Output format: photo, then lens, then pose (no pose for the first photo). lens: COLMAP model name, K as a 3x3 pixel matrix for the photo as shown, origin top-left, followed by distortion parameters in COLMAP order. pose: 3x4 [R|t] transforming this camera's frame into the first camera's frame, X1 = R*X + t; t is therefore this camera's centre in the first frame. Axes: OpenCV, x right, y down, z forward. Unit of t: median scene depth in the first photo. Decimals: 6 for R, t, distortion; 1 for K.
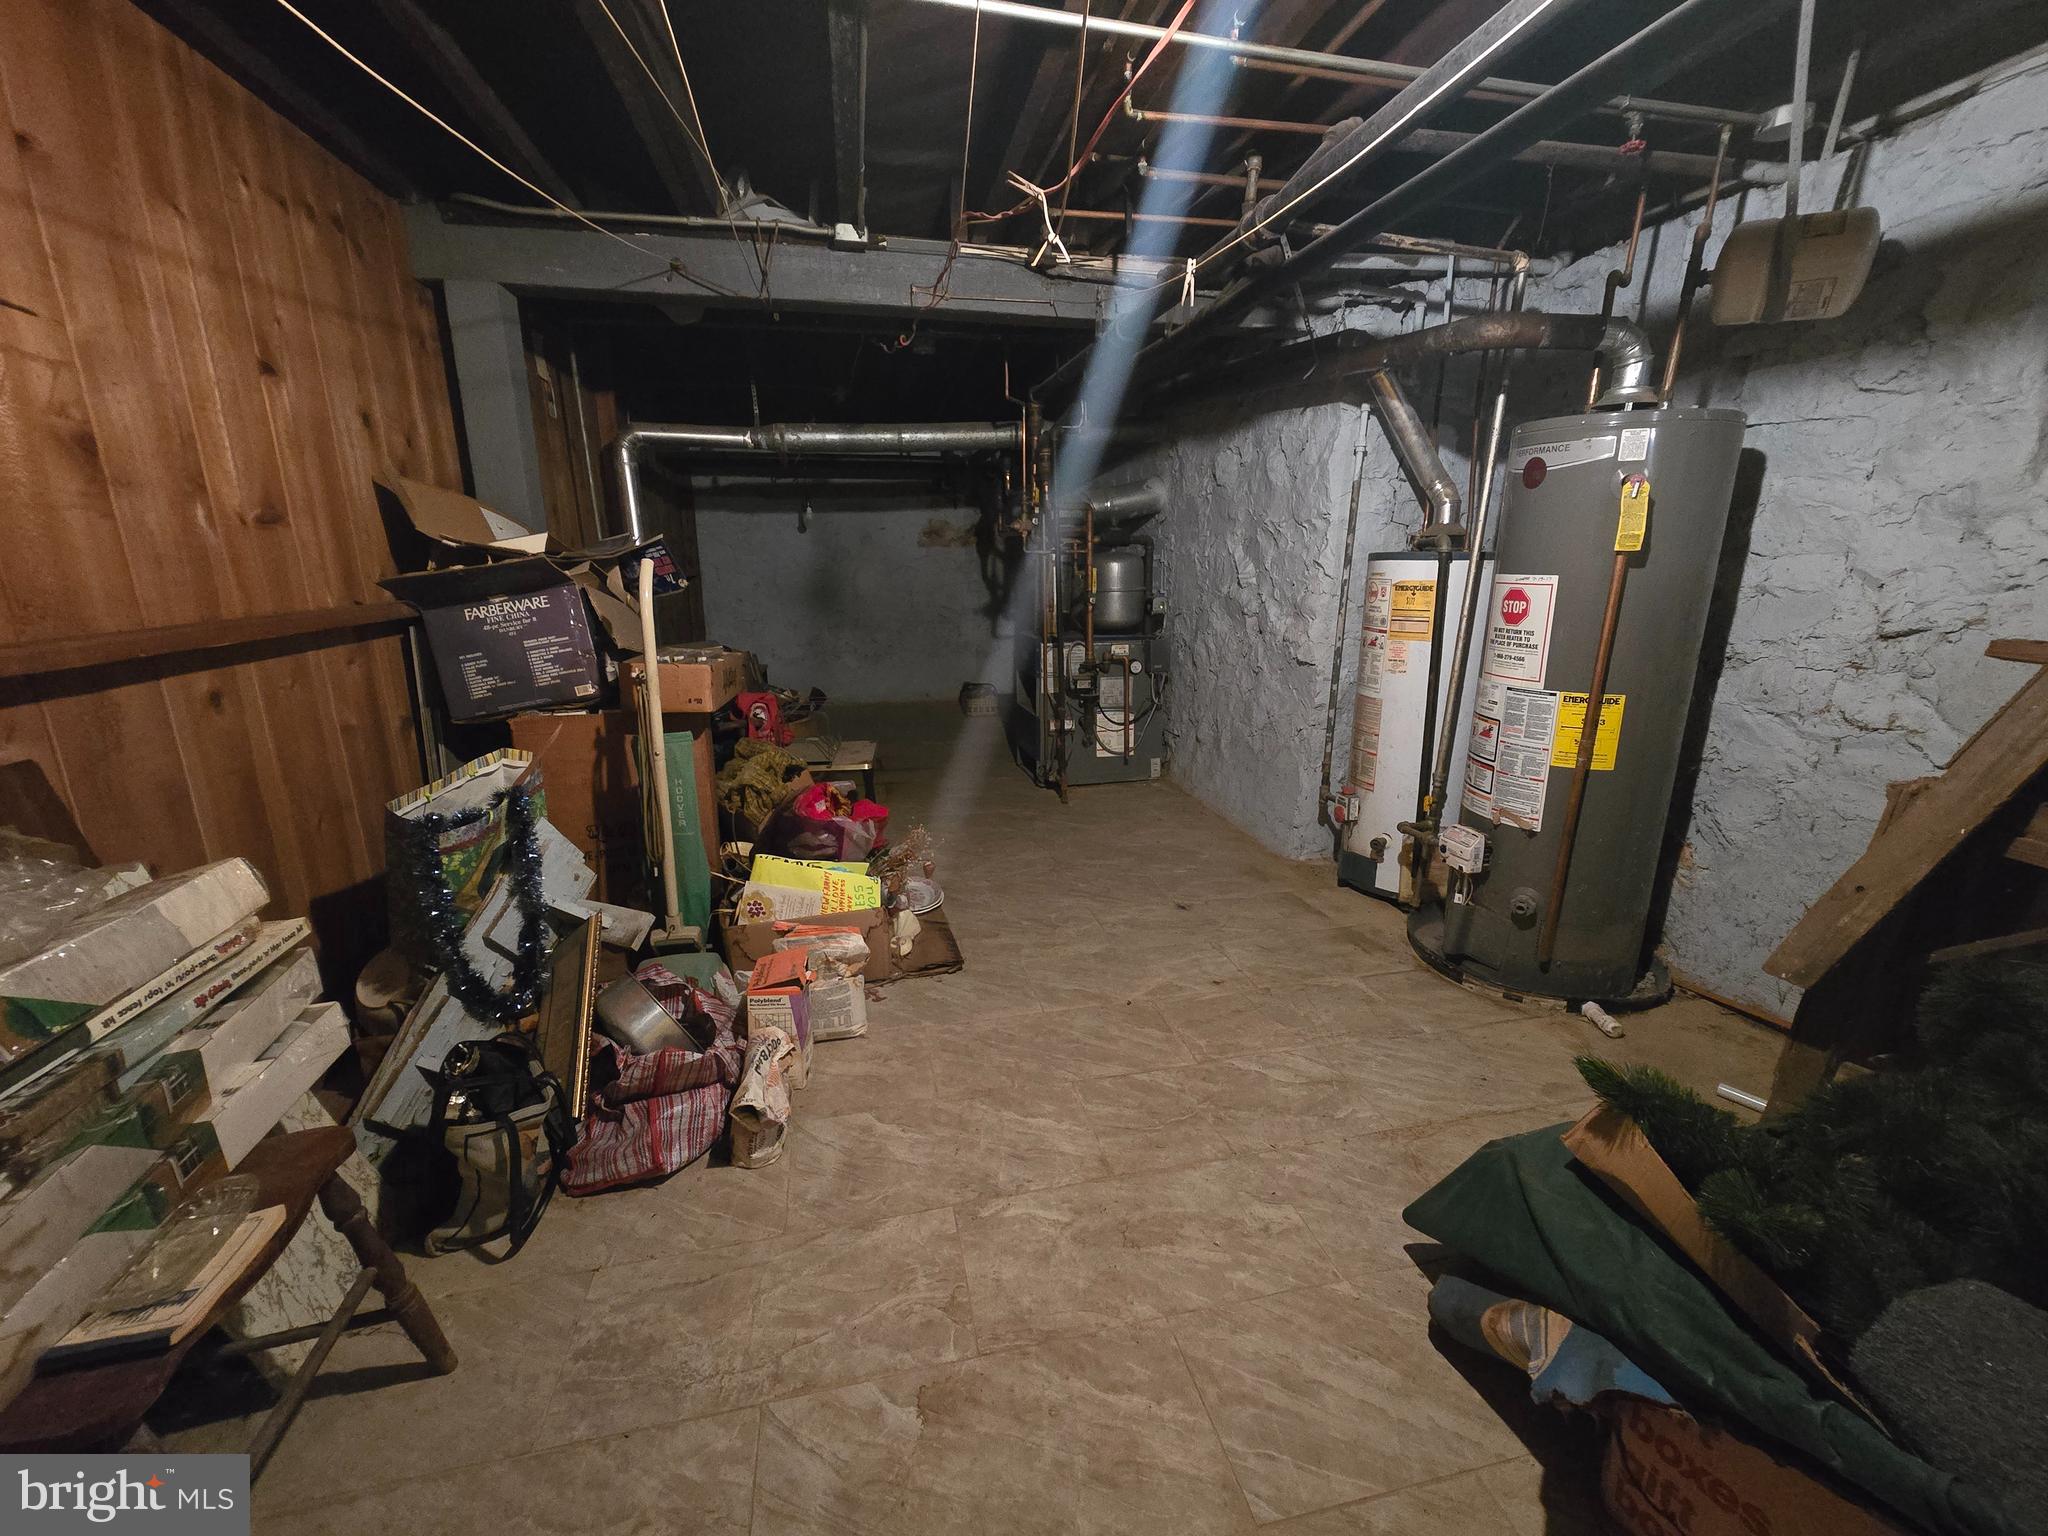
lens RADIAL K [[841.5, 0, 1034.6], [0, 841.5, 767.0], [0, 0, 1]] dist [-0.002884, -0.000743]
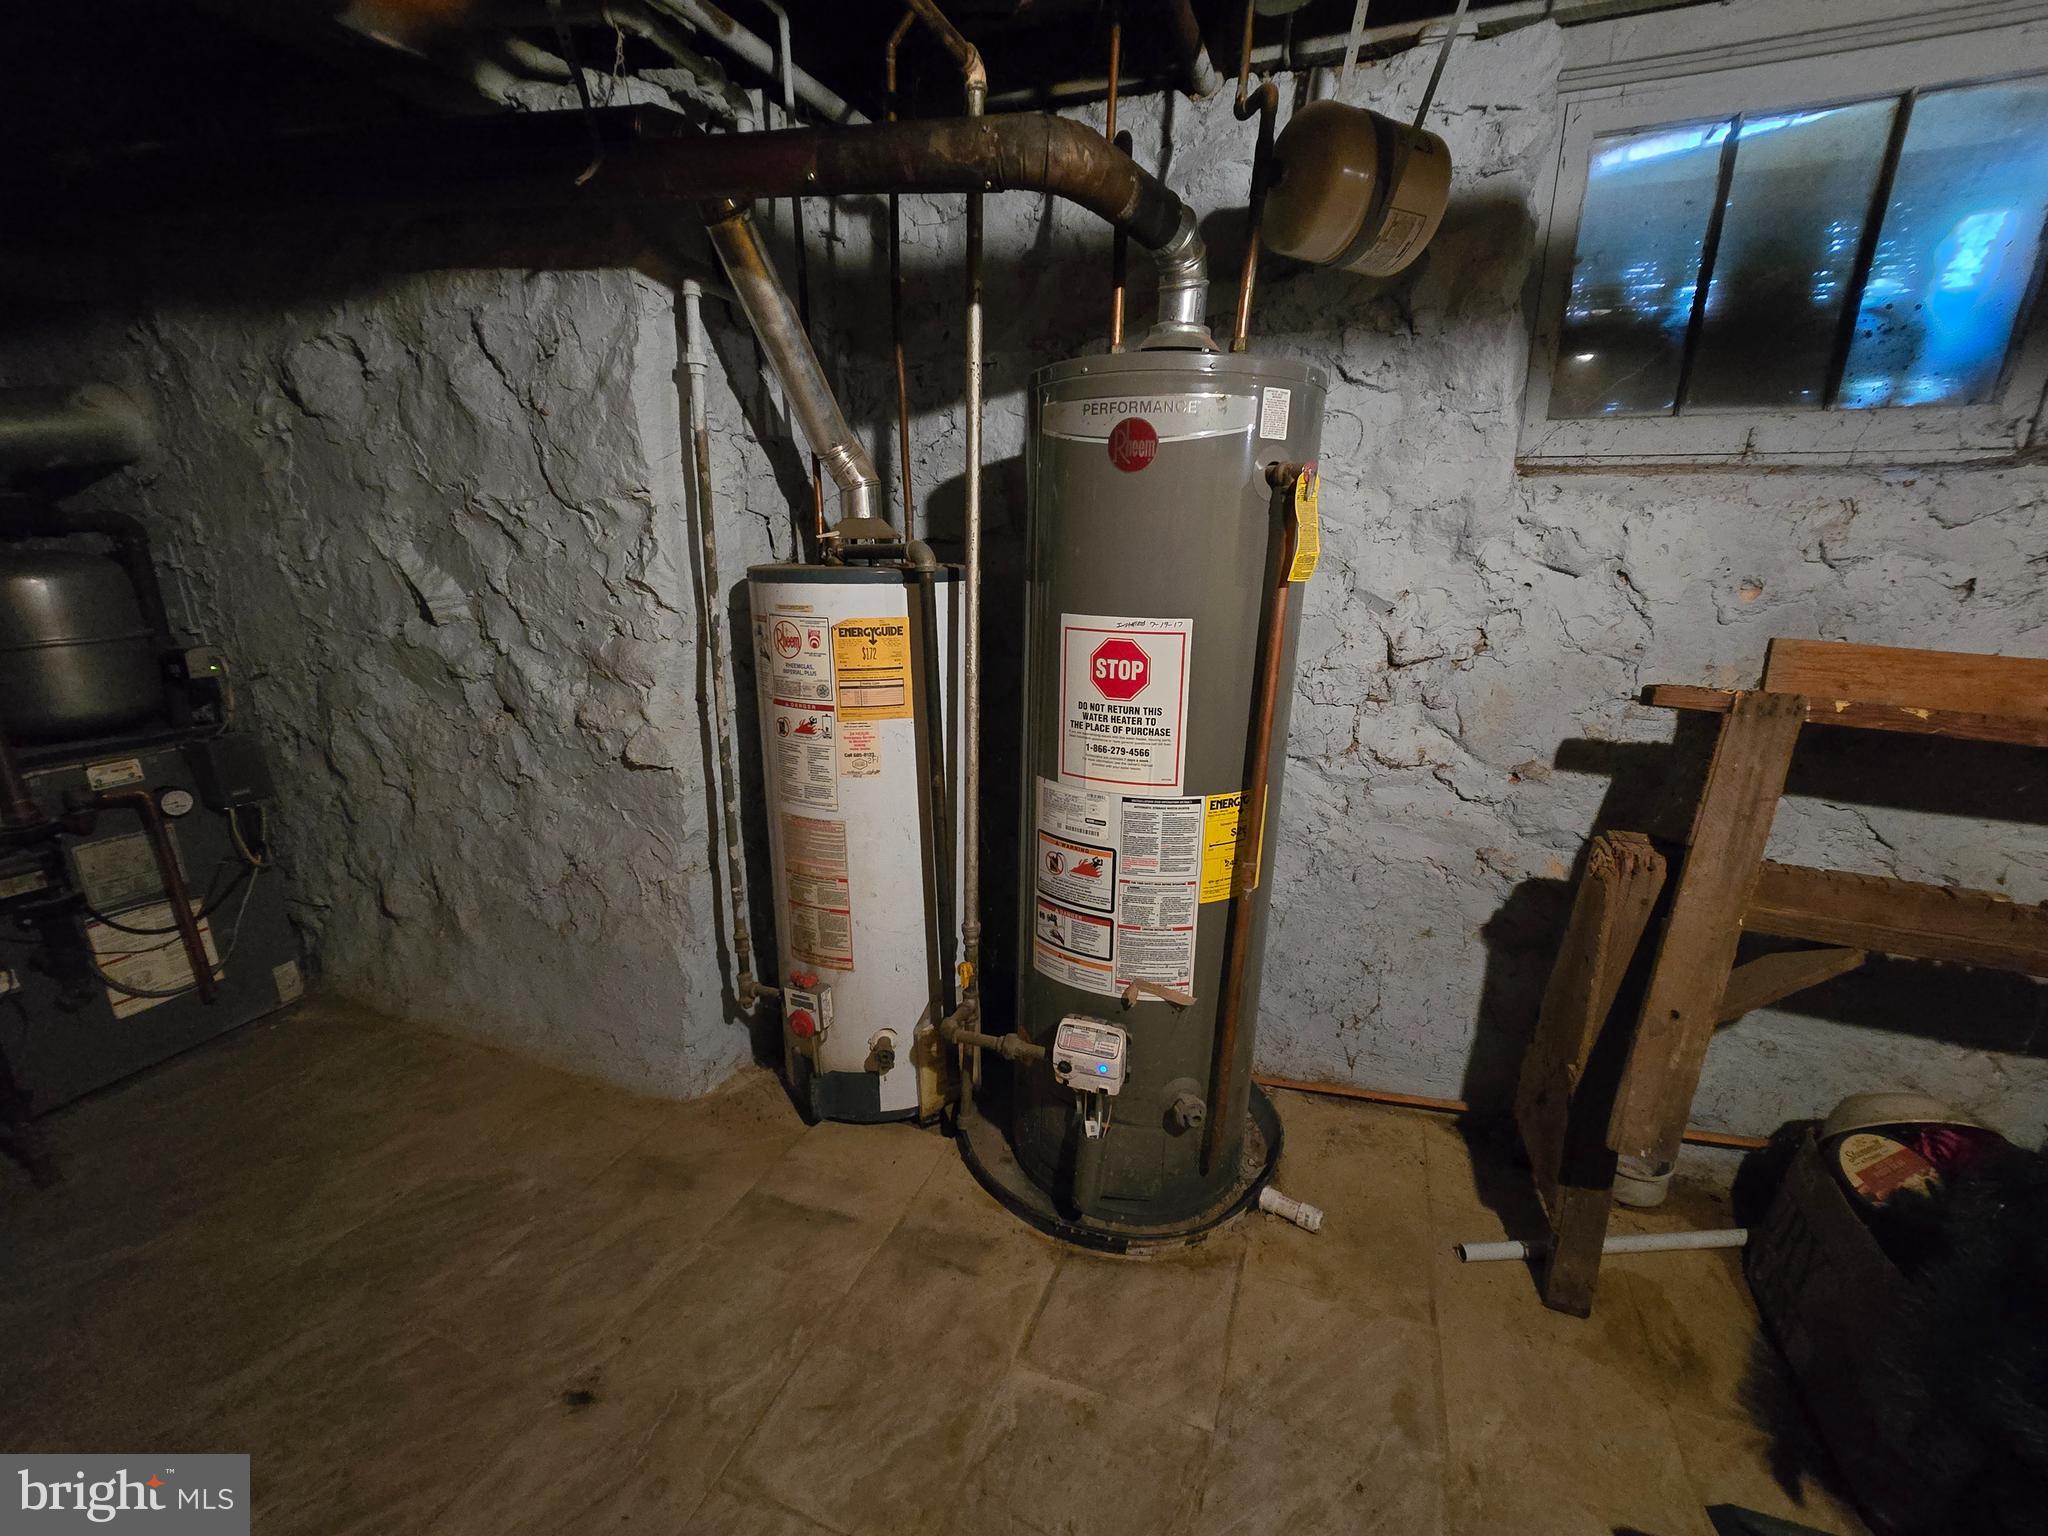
lens RADIAL K [[841.5, 0, 1034.6], [0, 841.5, 767.0], [0, 0, 1]] dist [-0.002884, -0.000743]
pose [[0.557901, -0.213430, 0.801993, 0.030720], [0.190441, 0.973502, 0.126594, -0.169843], [-0.807761, 0.082106, 0.583764, 0.566903]]
